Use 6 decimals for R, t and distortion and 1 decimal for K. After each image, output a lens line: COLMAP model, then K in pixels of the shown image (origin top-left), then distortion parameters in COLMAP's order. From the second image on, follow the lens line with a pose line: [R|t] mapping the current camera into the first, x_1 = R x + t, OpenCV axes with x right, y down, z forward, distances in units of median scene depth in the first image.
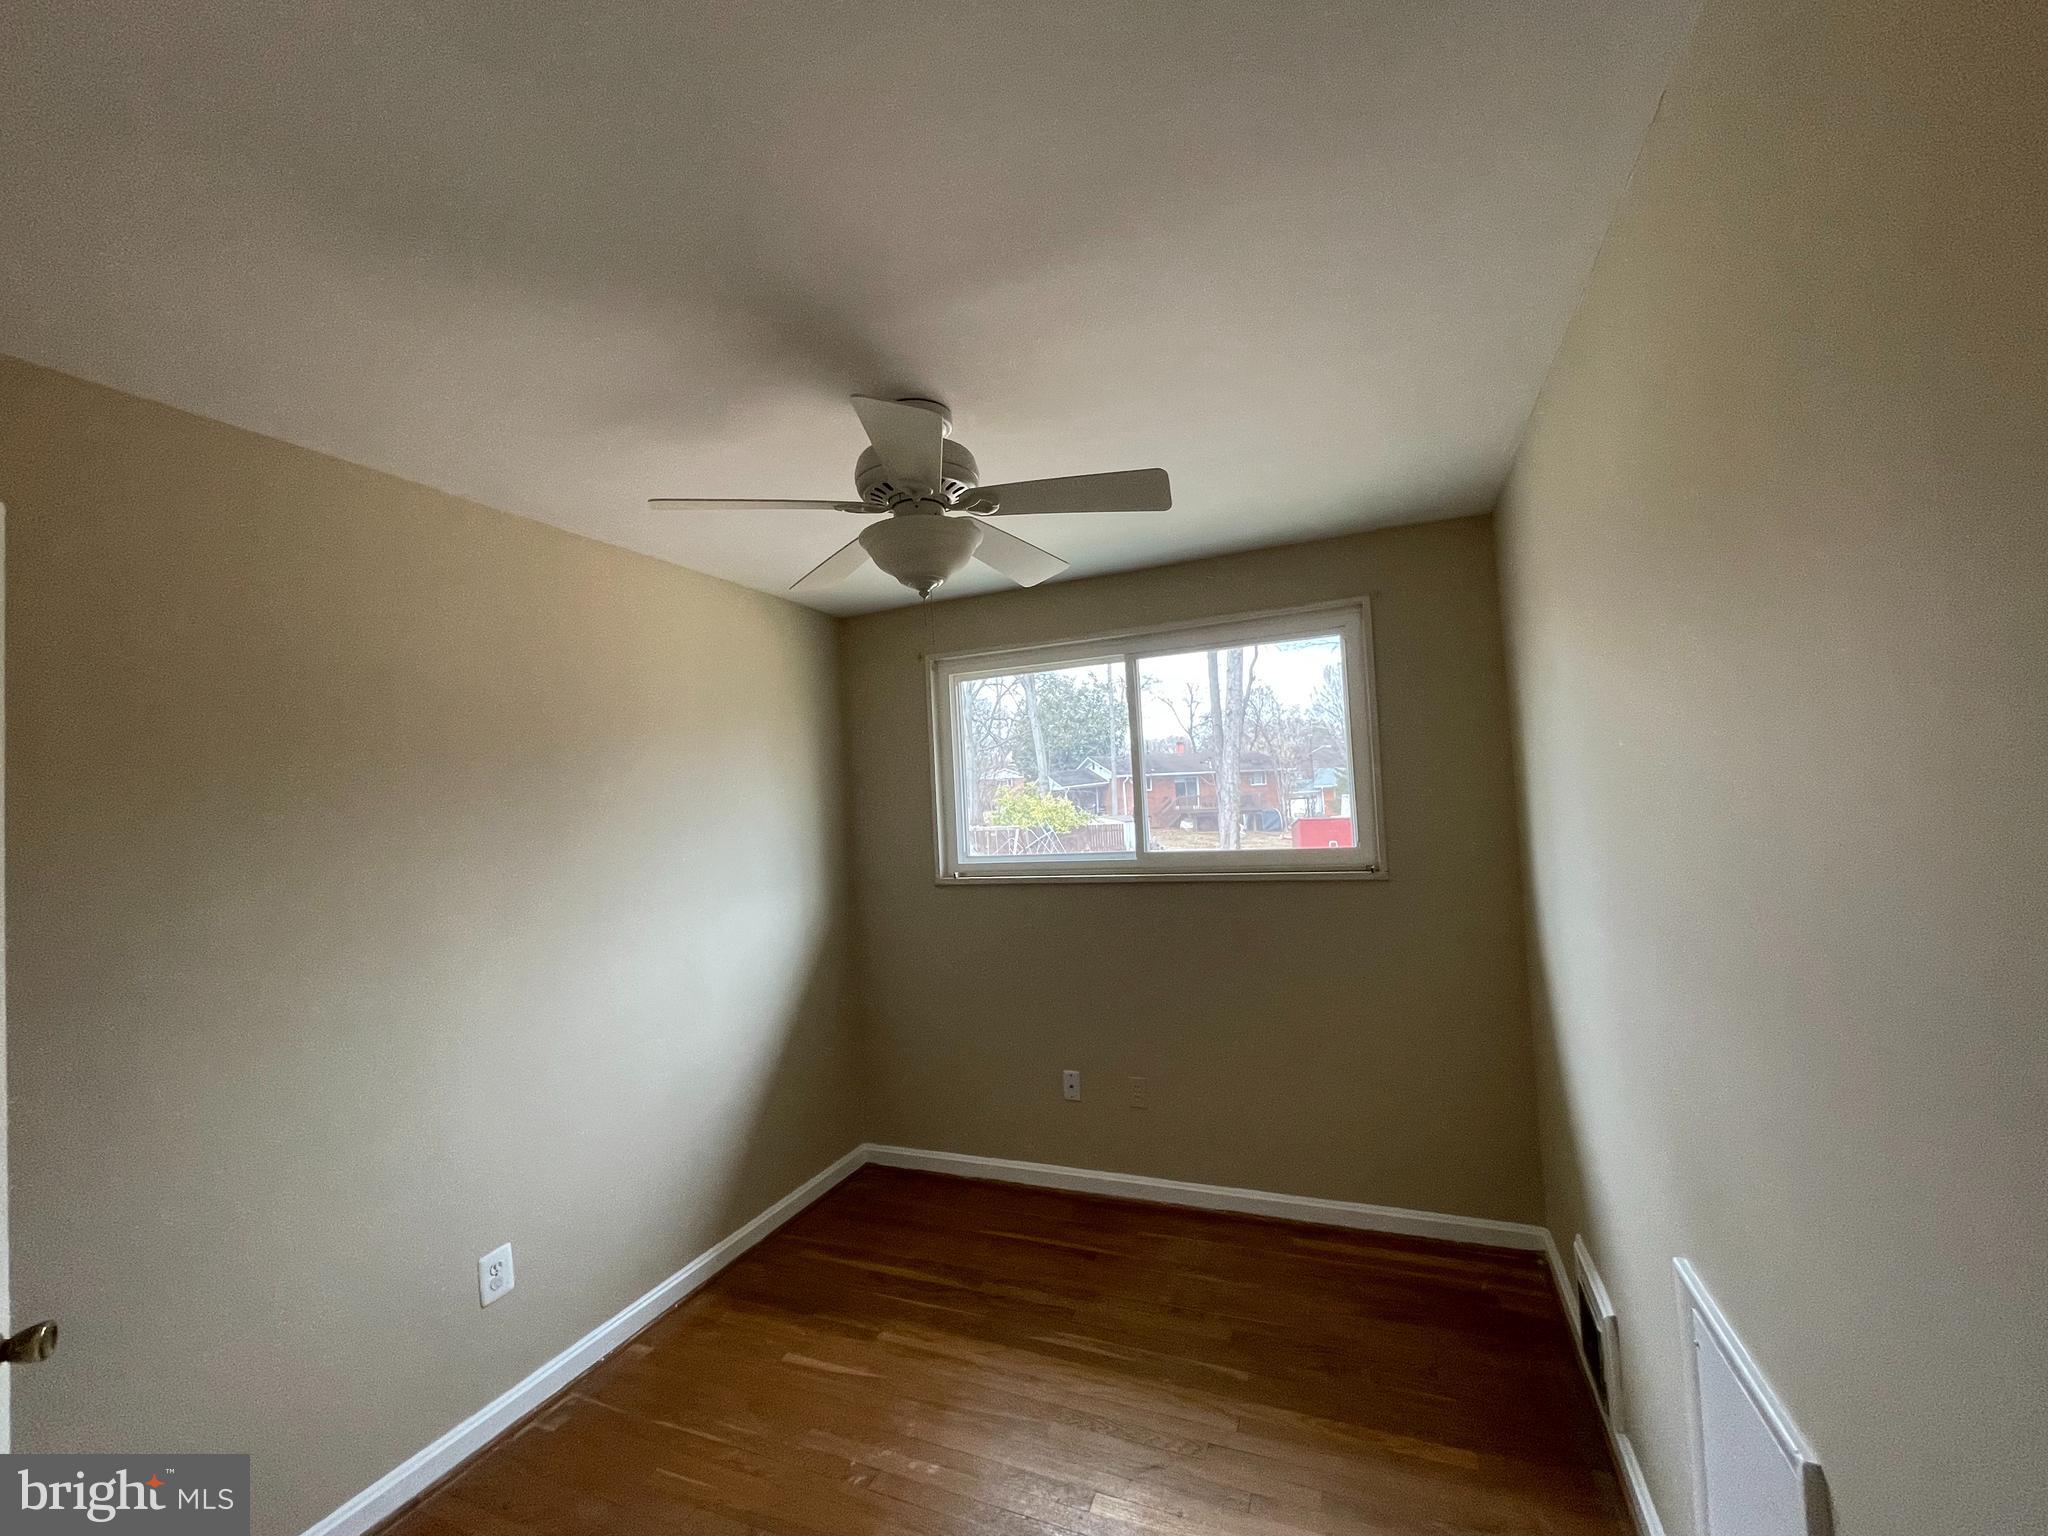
lens RADIAL K [[826.9, 0, 1021.9], [0, 826.9, 767.1], [0, 0, 1]] dist [-0.003847, 0.002664]
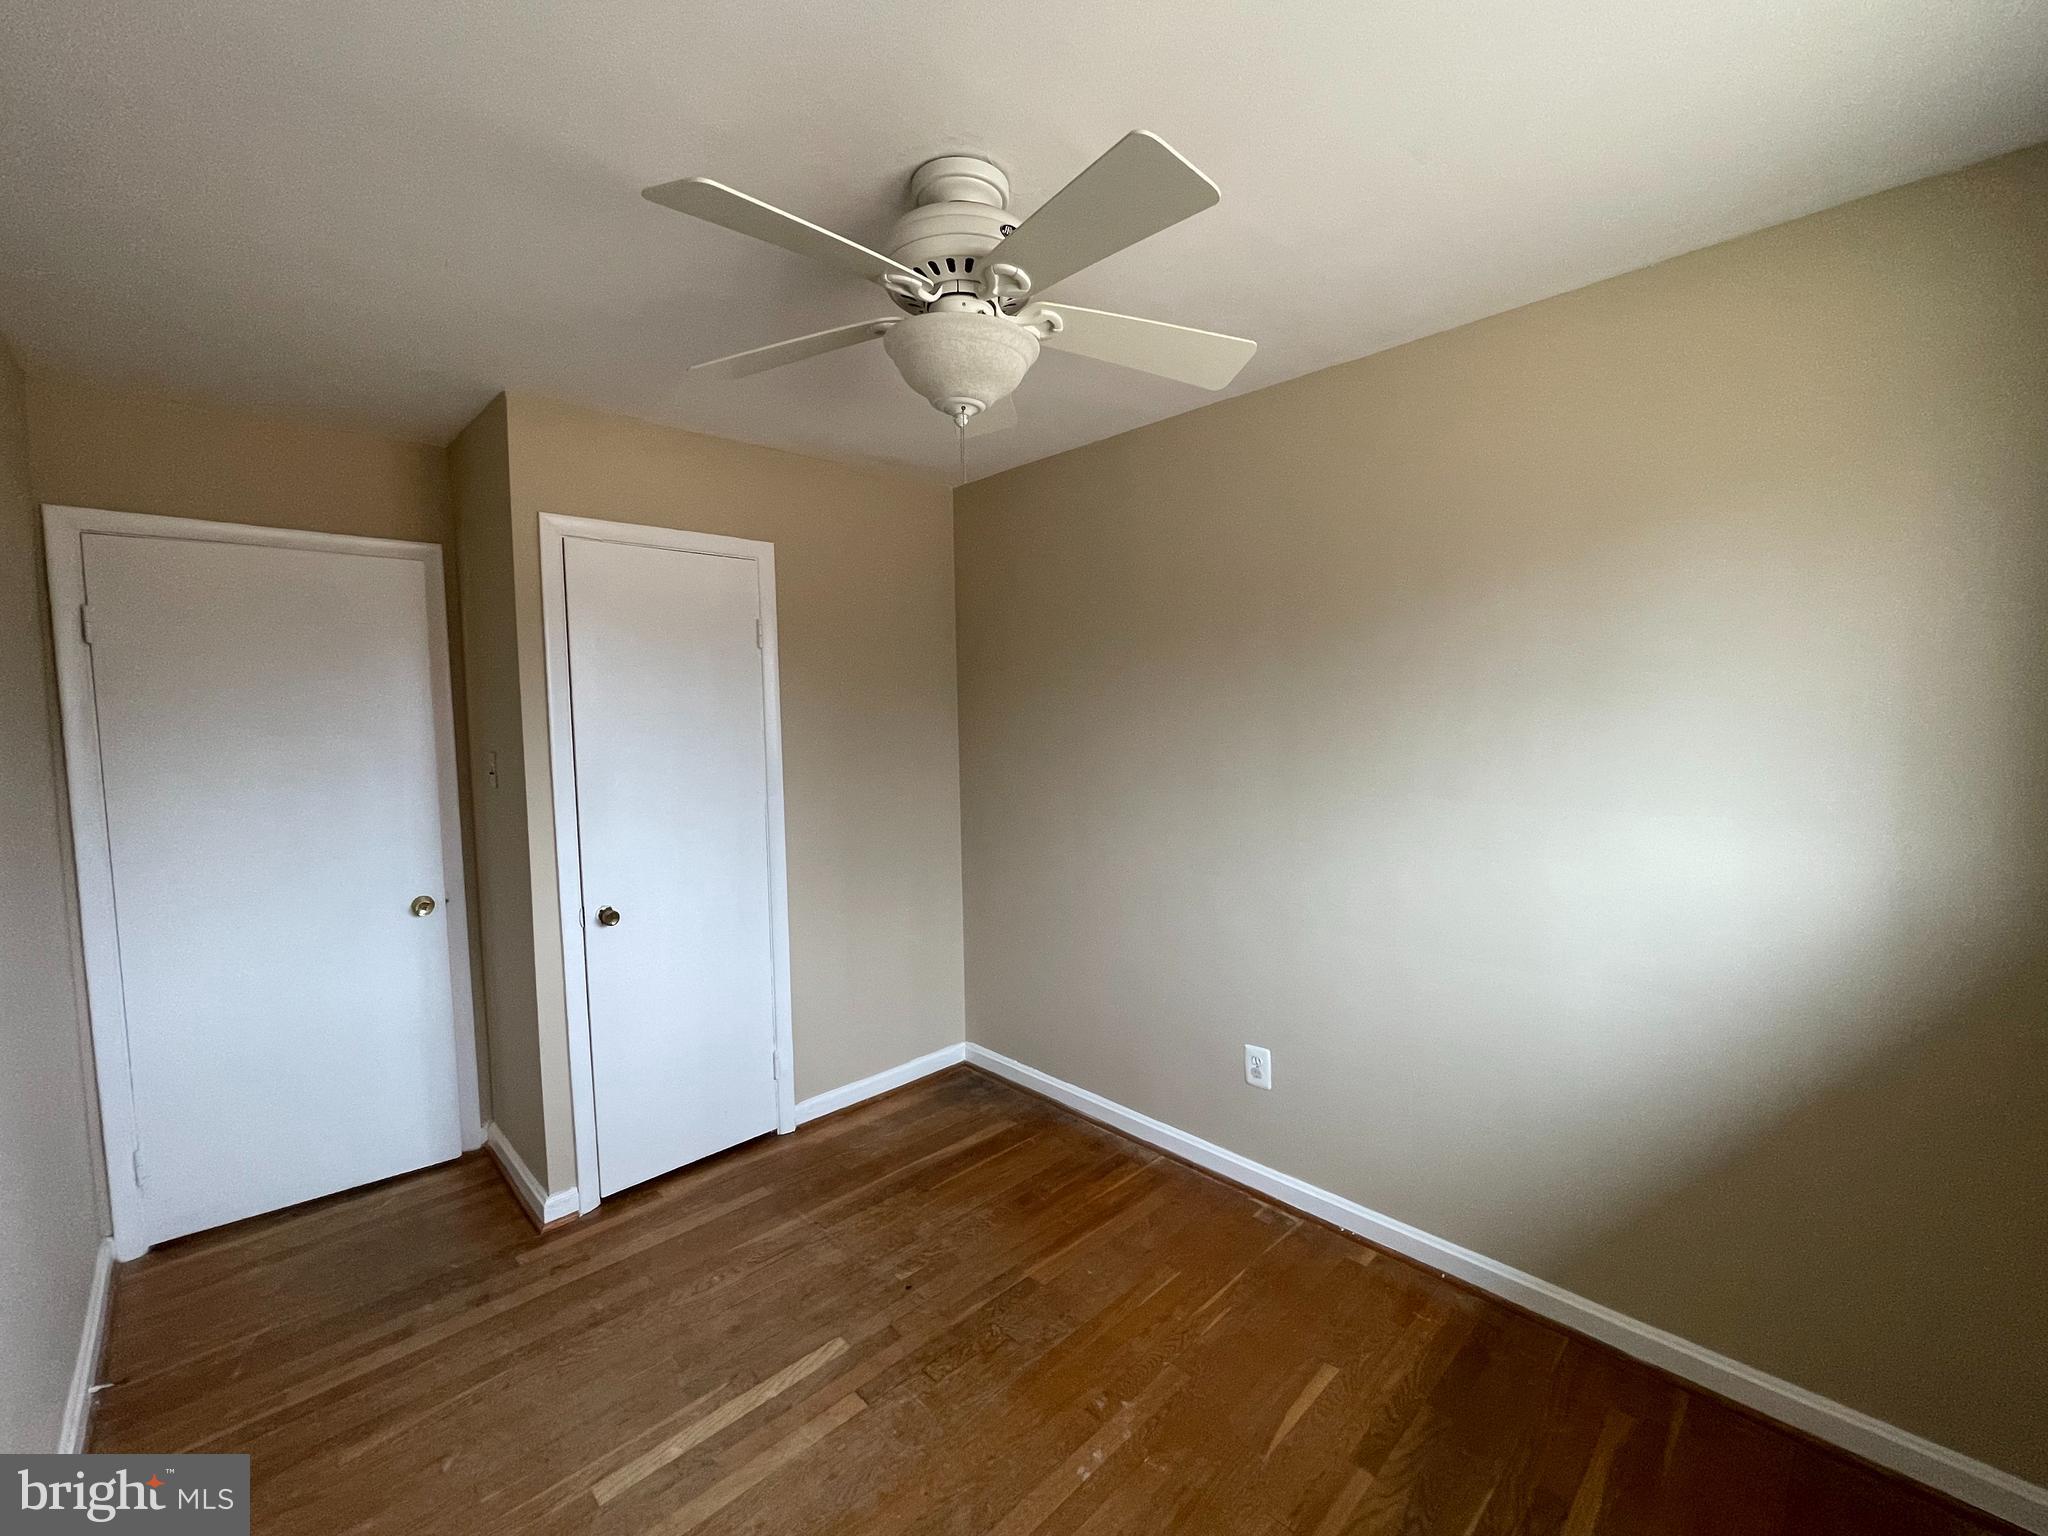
lens RADIAL K [[826.9, 0, 1018.4], [0, 826.9, 777.1], [0, 0, 1]] dist [-0.003847, 0.002664]
pose [[-0.384778, 0.124249, -0.914608, 0.490224], [0.075546, 0.991813, 0.102955, 0.043602], [0.919912, -0.029480, -0.391014, 1.052026]]
